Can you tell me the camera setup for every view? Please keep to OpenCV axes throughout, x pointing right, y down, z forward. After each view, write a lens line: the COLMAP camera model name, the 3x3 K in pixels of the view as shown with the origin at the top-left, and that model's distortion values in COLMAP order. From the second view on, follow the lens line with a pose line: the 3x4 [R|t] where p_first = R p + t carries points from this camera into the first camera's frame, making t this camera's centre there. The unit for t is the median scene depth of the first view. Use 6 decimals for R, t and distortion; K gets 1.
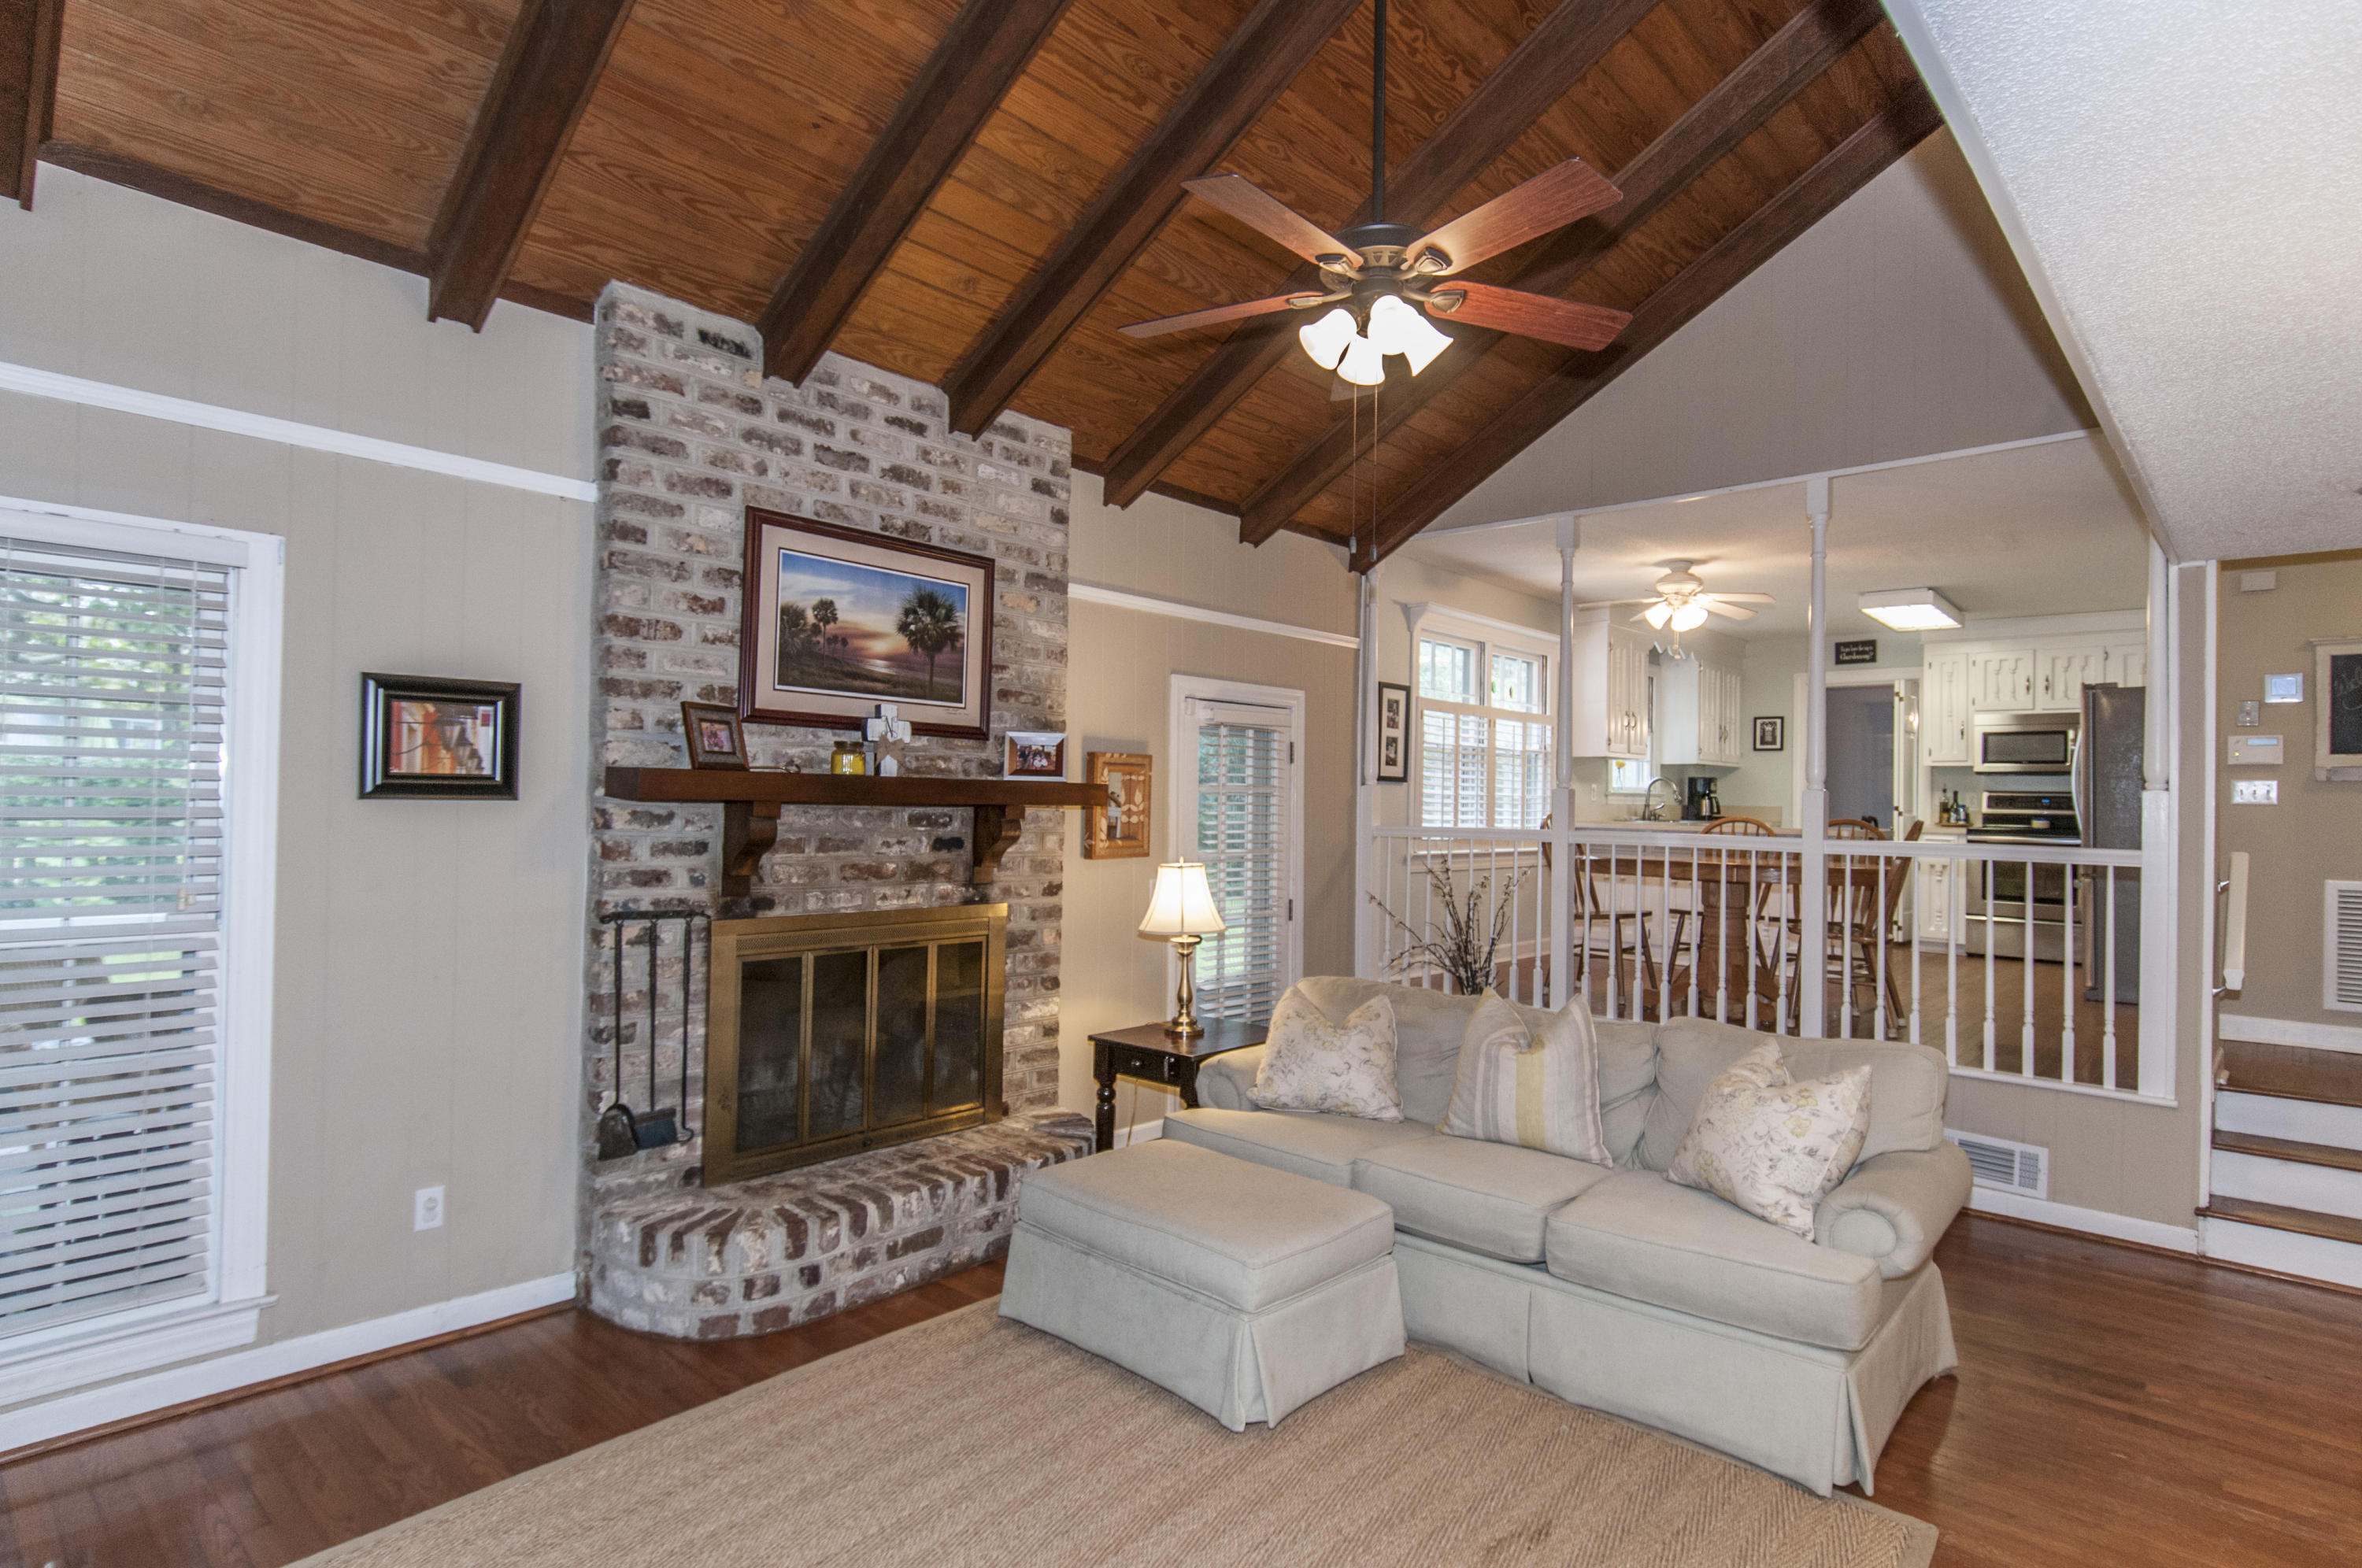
lens RADIAL K [[1230.4, 0, 1182.2], [0, 1230.4, 787.6], [0, 0, 1]] dist [0.010444, -0.008957]
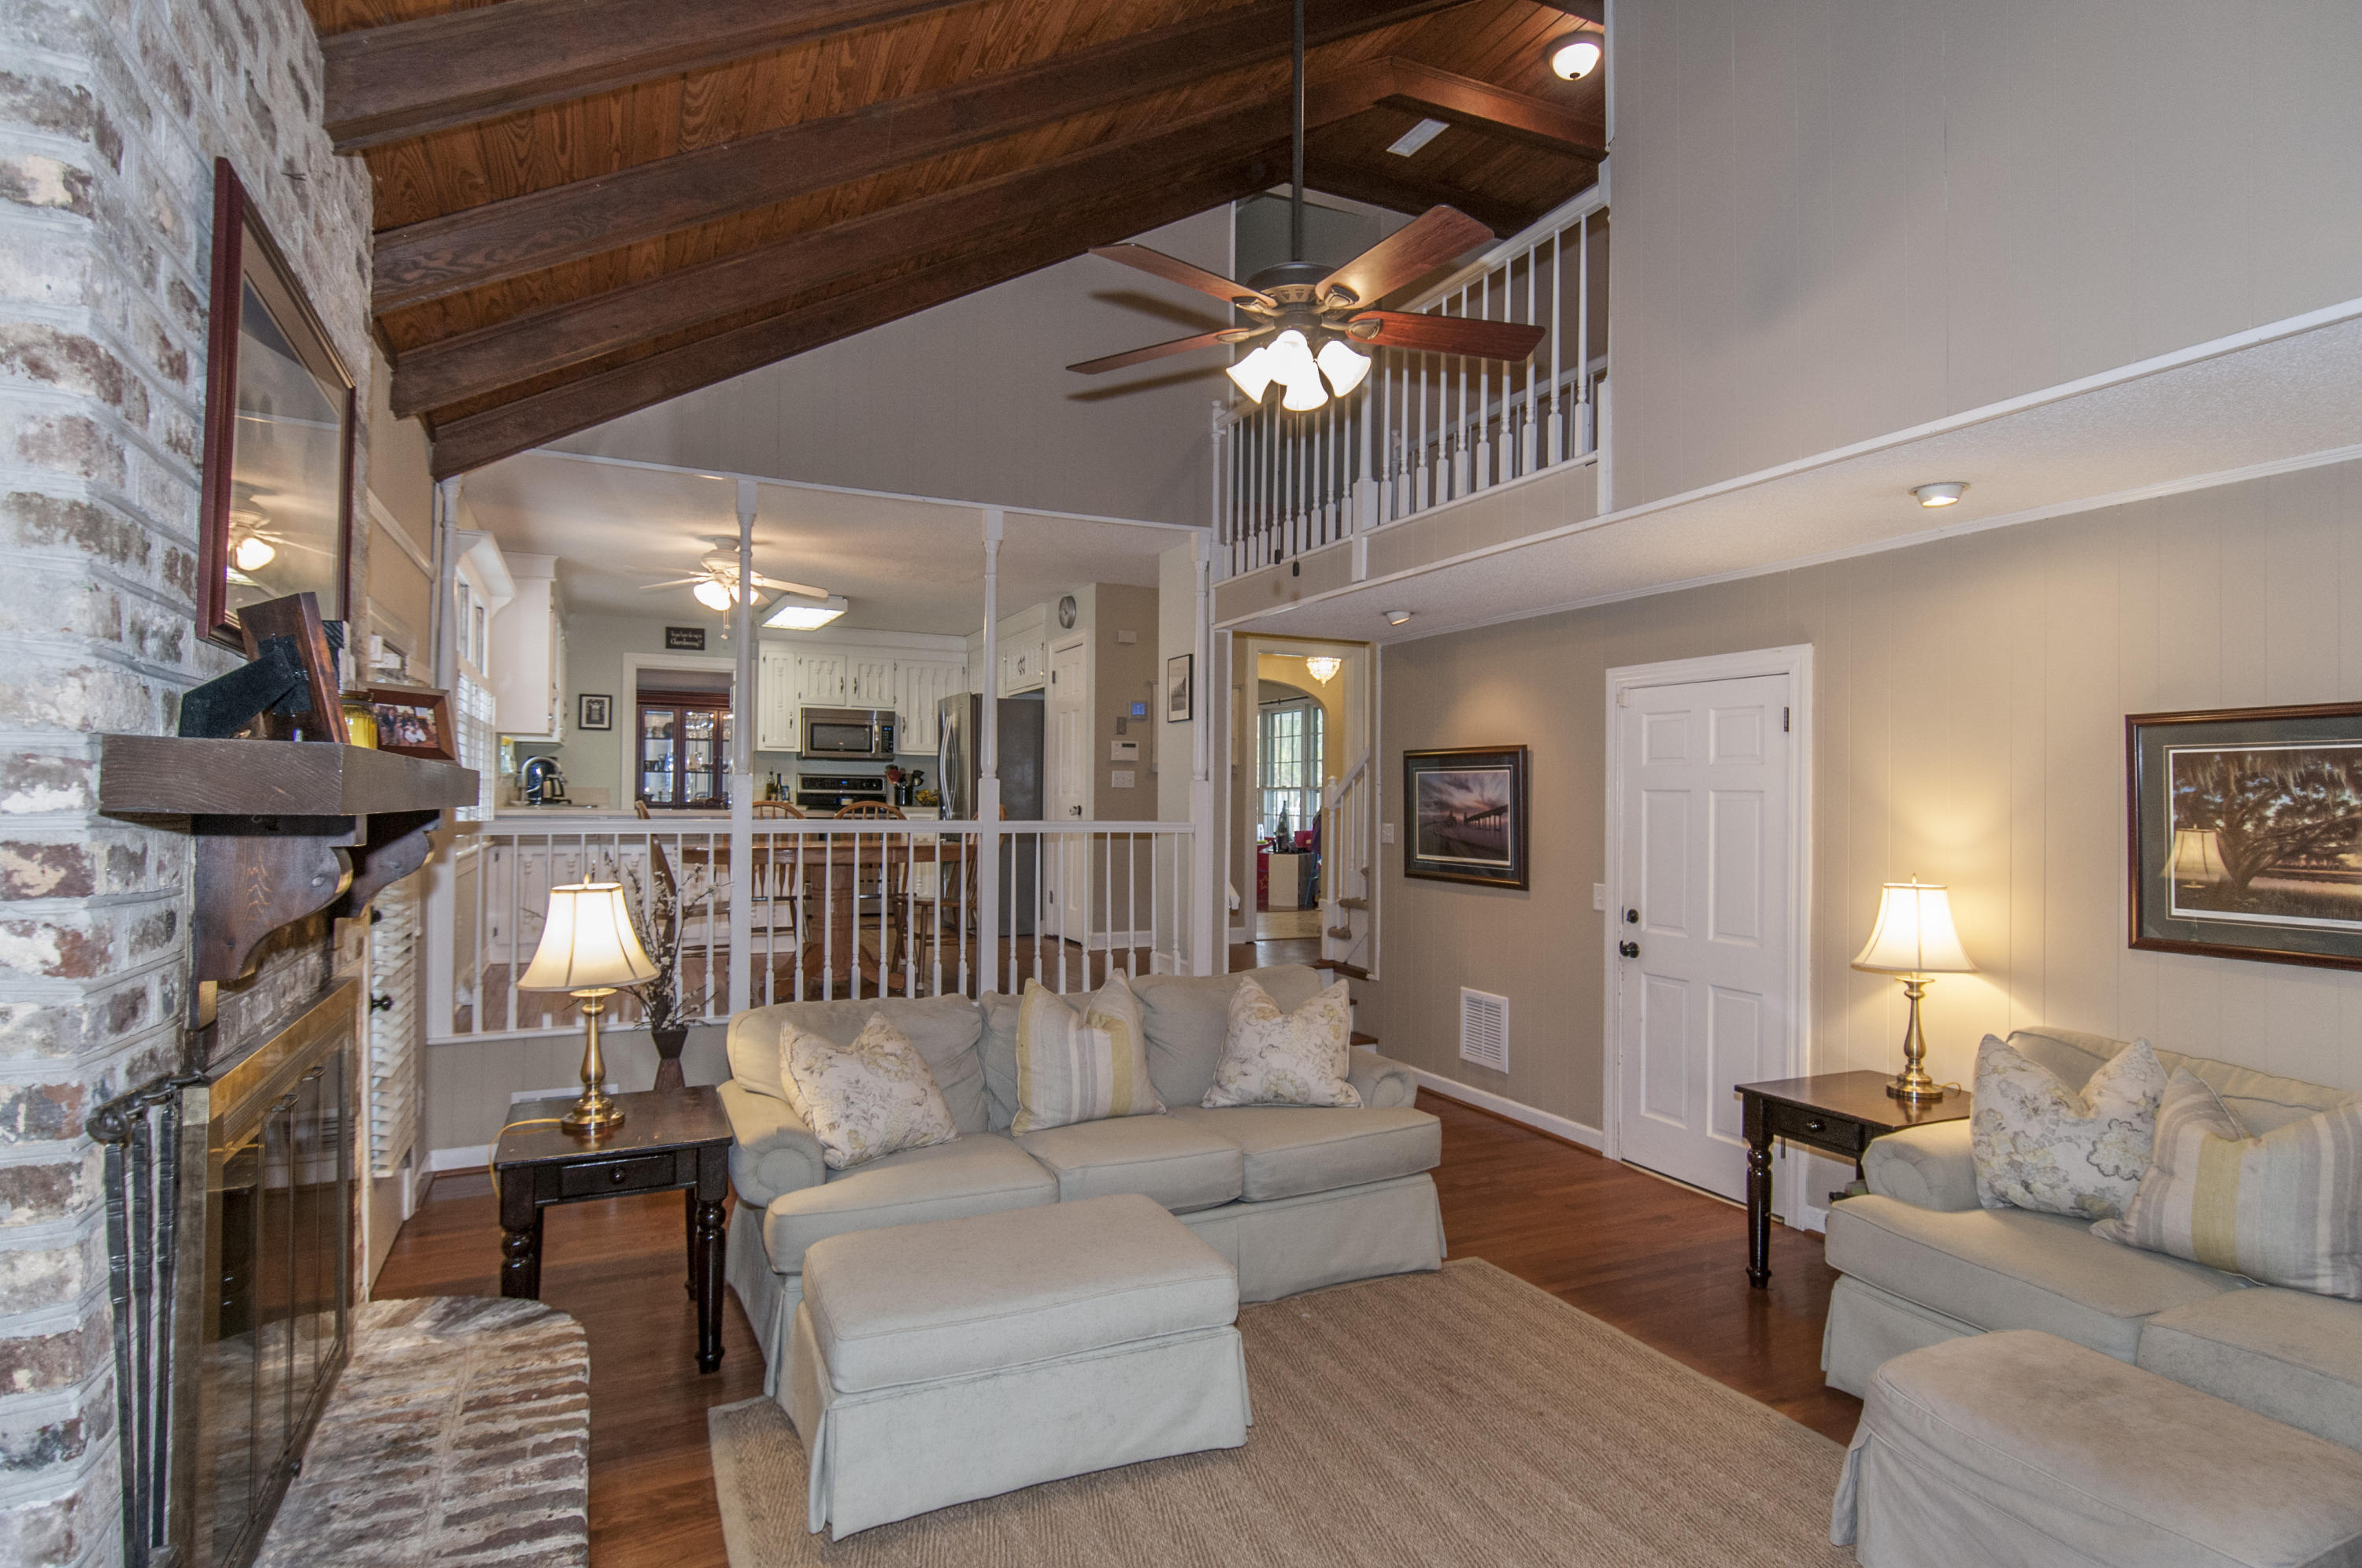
lens RADIAL K [[1230.4, 0, 1244.3], [0, 1230.4, 773.8], [0, 0, 1]] dist [0.010444, -0.008957]
pose [[0.362362, 0.002865, 0.932033, -0.294745], [-0.011470, 0.999933, 0.001386, -0.003822], [-0.931967, -0.011193, 0.362370, 0.221323]]
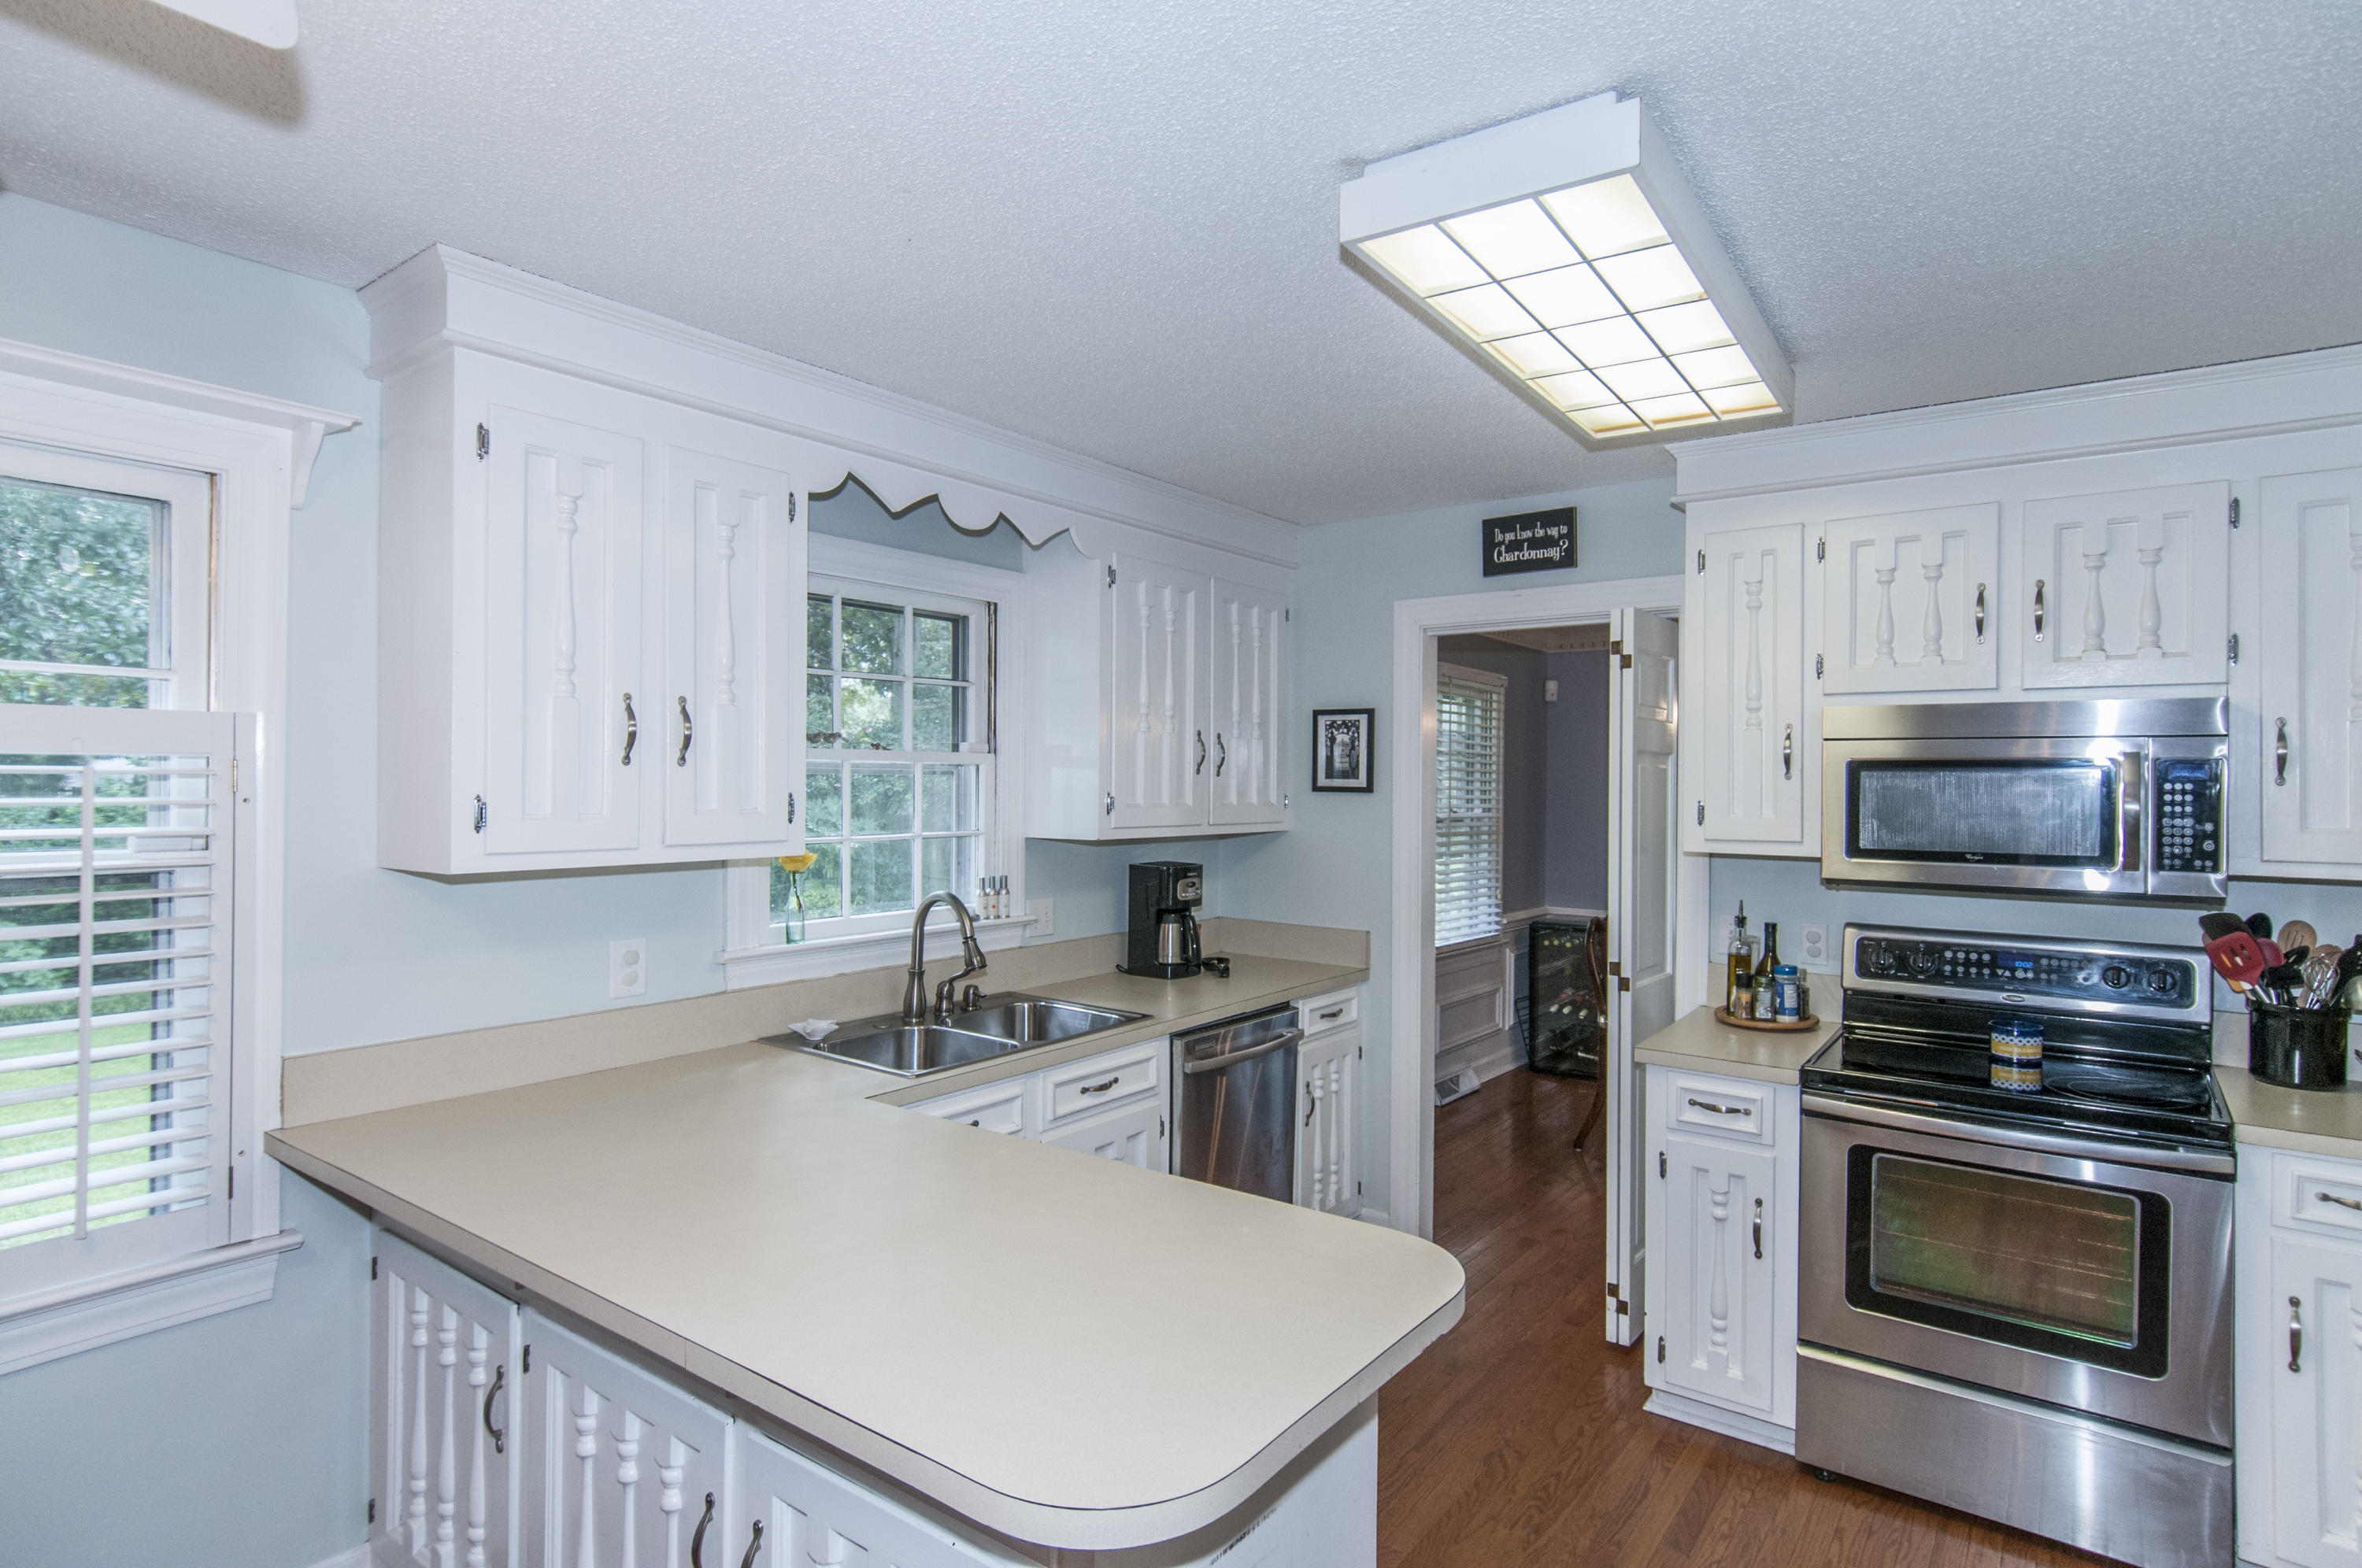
lens RADIAL K [[1230.4, 0, 1194.6], [0, 1230.4, 786.3], [0, 0, 1]] dist [0.010444, -0.008957]
pose [[0.994660, -0.008904, 0.102818, 0.477478], [0.007717, 0.999899, 0.011934, -0.046641], [-0.102914, -0.011077, 0.994629, 0.745671]]
